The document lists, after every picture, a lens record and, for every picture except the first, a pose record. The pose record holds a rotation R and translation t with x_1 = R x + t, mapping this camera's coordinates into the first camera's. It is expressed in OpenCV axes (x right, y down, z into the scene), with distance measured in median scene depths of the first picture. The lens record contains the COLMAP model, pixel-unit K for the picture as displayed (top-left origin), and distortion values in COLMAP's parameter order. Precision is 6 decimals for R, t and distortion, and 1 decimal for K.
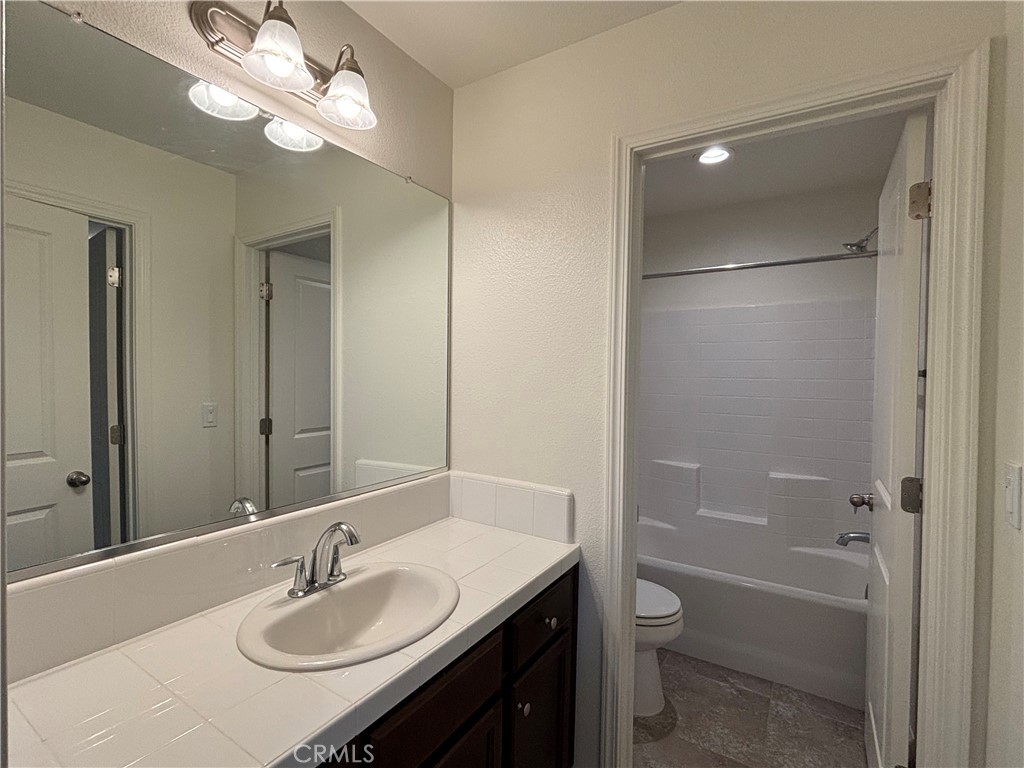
lens RADIAL K [[494.1, 0, 503.8], [0, 494.1, 384.5], [0, 0, 1]] dist [0.006324, -0.000028]
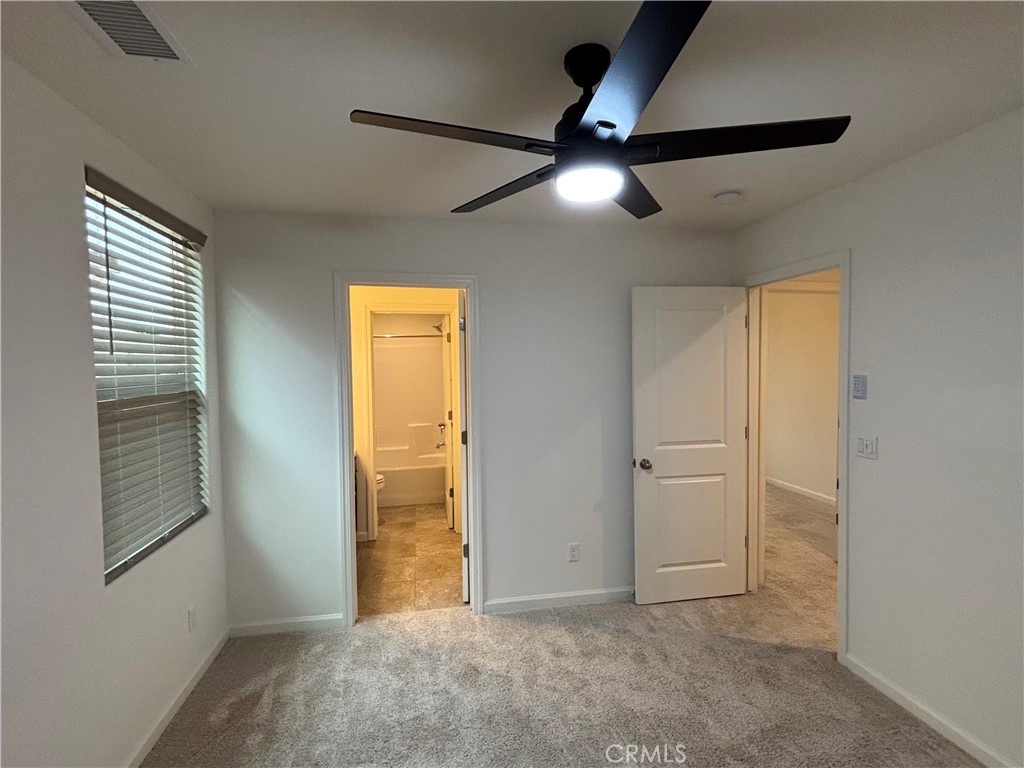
lens RADIAL K [[494.1, 0, 513.4], [0, 494.1, 384.9], [0, 0, 1]] dist [0.006324, -0.000028]
pose [[0.732896, -0.048229, 0.678629, -1.020862], [0.035135, 0.998836, 0.033042, -0.086370], [-0.679433, -0.000373, 0.733737, -1.557026]]
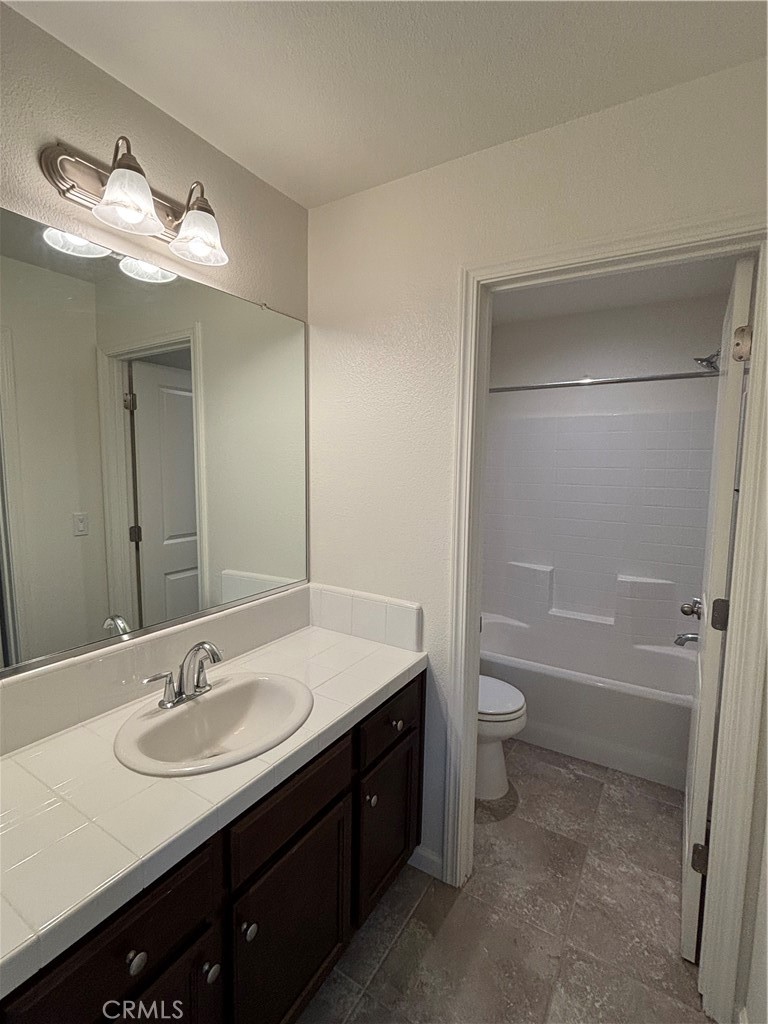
lens RADIAL K [[494.1, 0, 380.3], [0, 494.1, 514.1], [0, 0, 1]] dist [0.006324, -0.000028]
pose [[0.999958, -0.001169, 0.009131, 0.039321], [0.000404, 0.996524, 0.083308, -0.070794], [-0.009197, -0.083301, 0.996482, -0.057834]]
